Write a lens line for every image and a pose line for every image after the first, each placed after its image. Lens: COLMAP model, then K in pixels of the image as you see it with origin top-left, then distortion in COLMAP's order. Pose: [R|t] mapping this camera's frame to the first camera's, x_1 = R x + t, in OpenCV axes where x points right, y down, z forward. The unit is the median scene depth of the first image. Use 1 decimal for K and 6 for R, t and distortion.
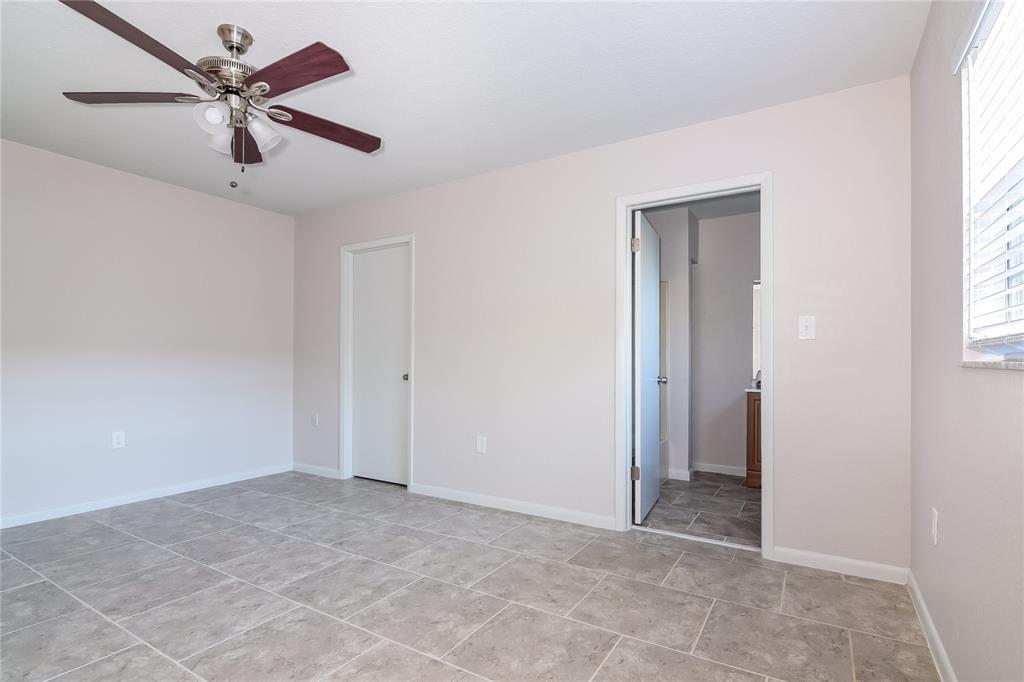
lens RADIAL K [[503.1, 0, 508.8], [0, 503.1, 348.9], [0, 0, 1]] dist [0.002850, -0.010856]
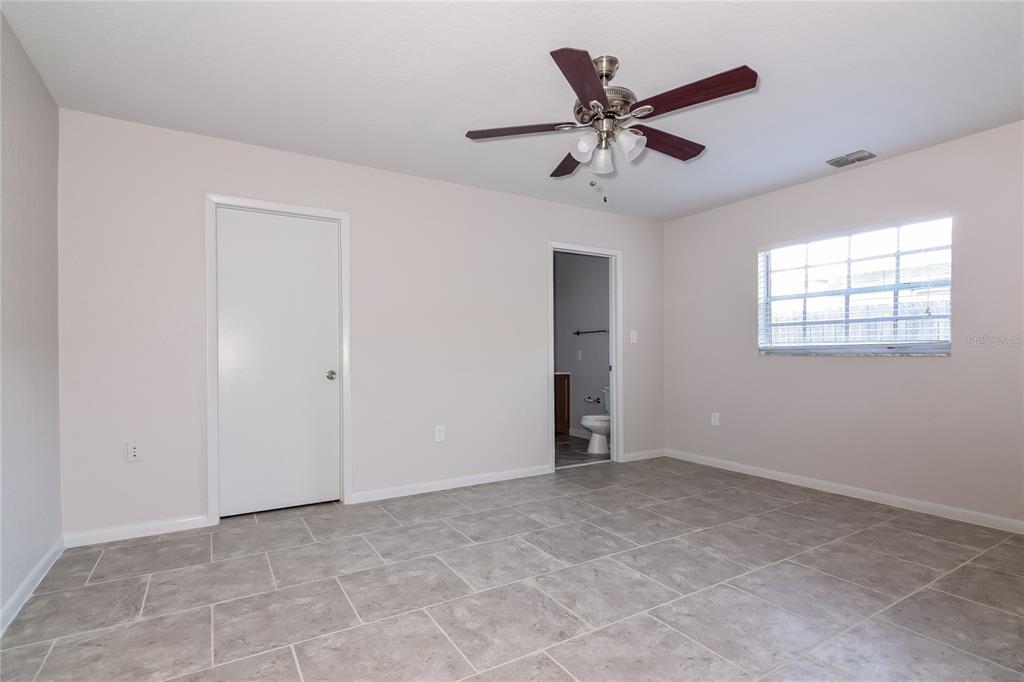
lens RADIAL K [[503.1, 0, 503.8], [0, 503.1, 346.2], [0, 0, 1]] dist [0.002850, -0.010856]
pose [[0.466370, 0.007433, 0.884559, -1.195047], [-0.012232, 0.999923, -0.001953, 0.008113], [-0.884505, -0.009909, 0.466425, 0.494666]]
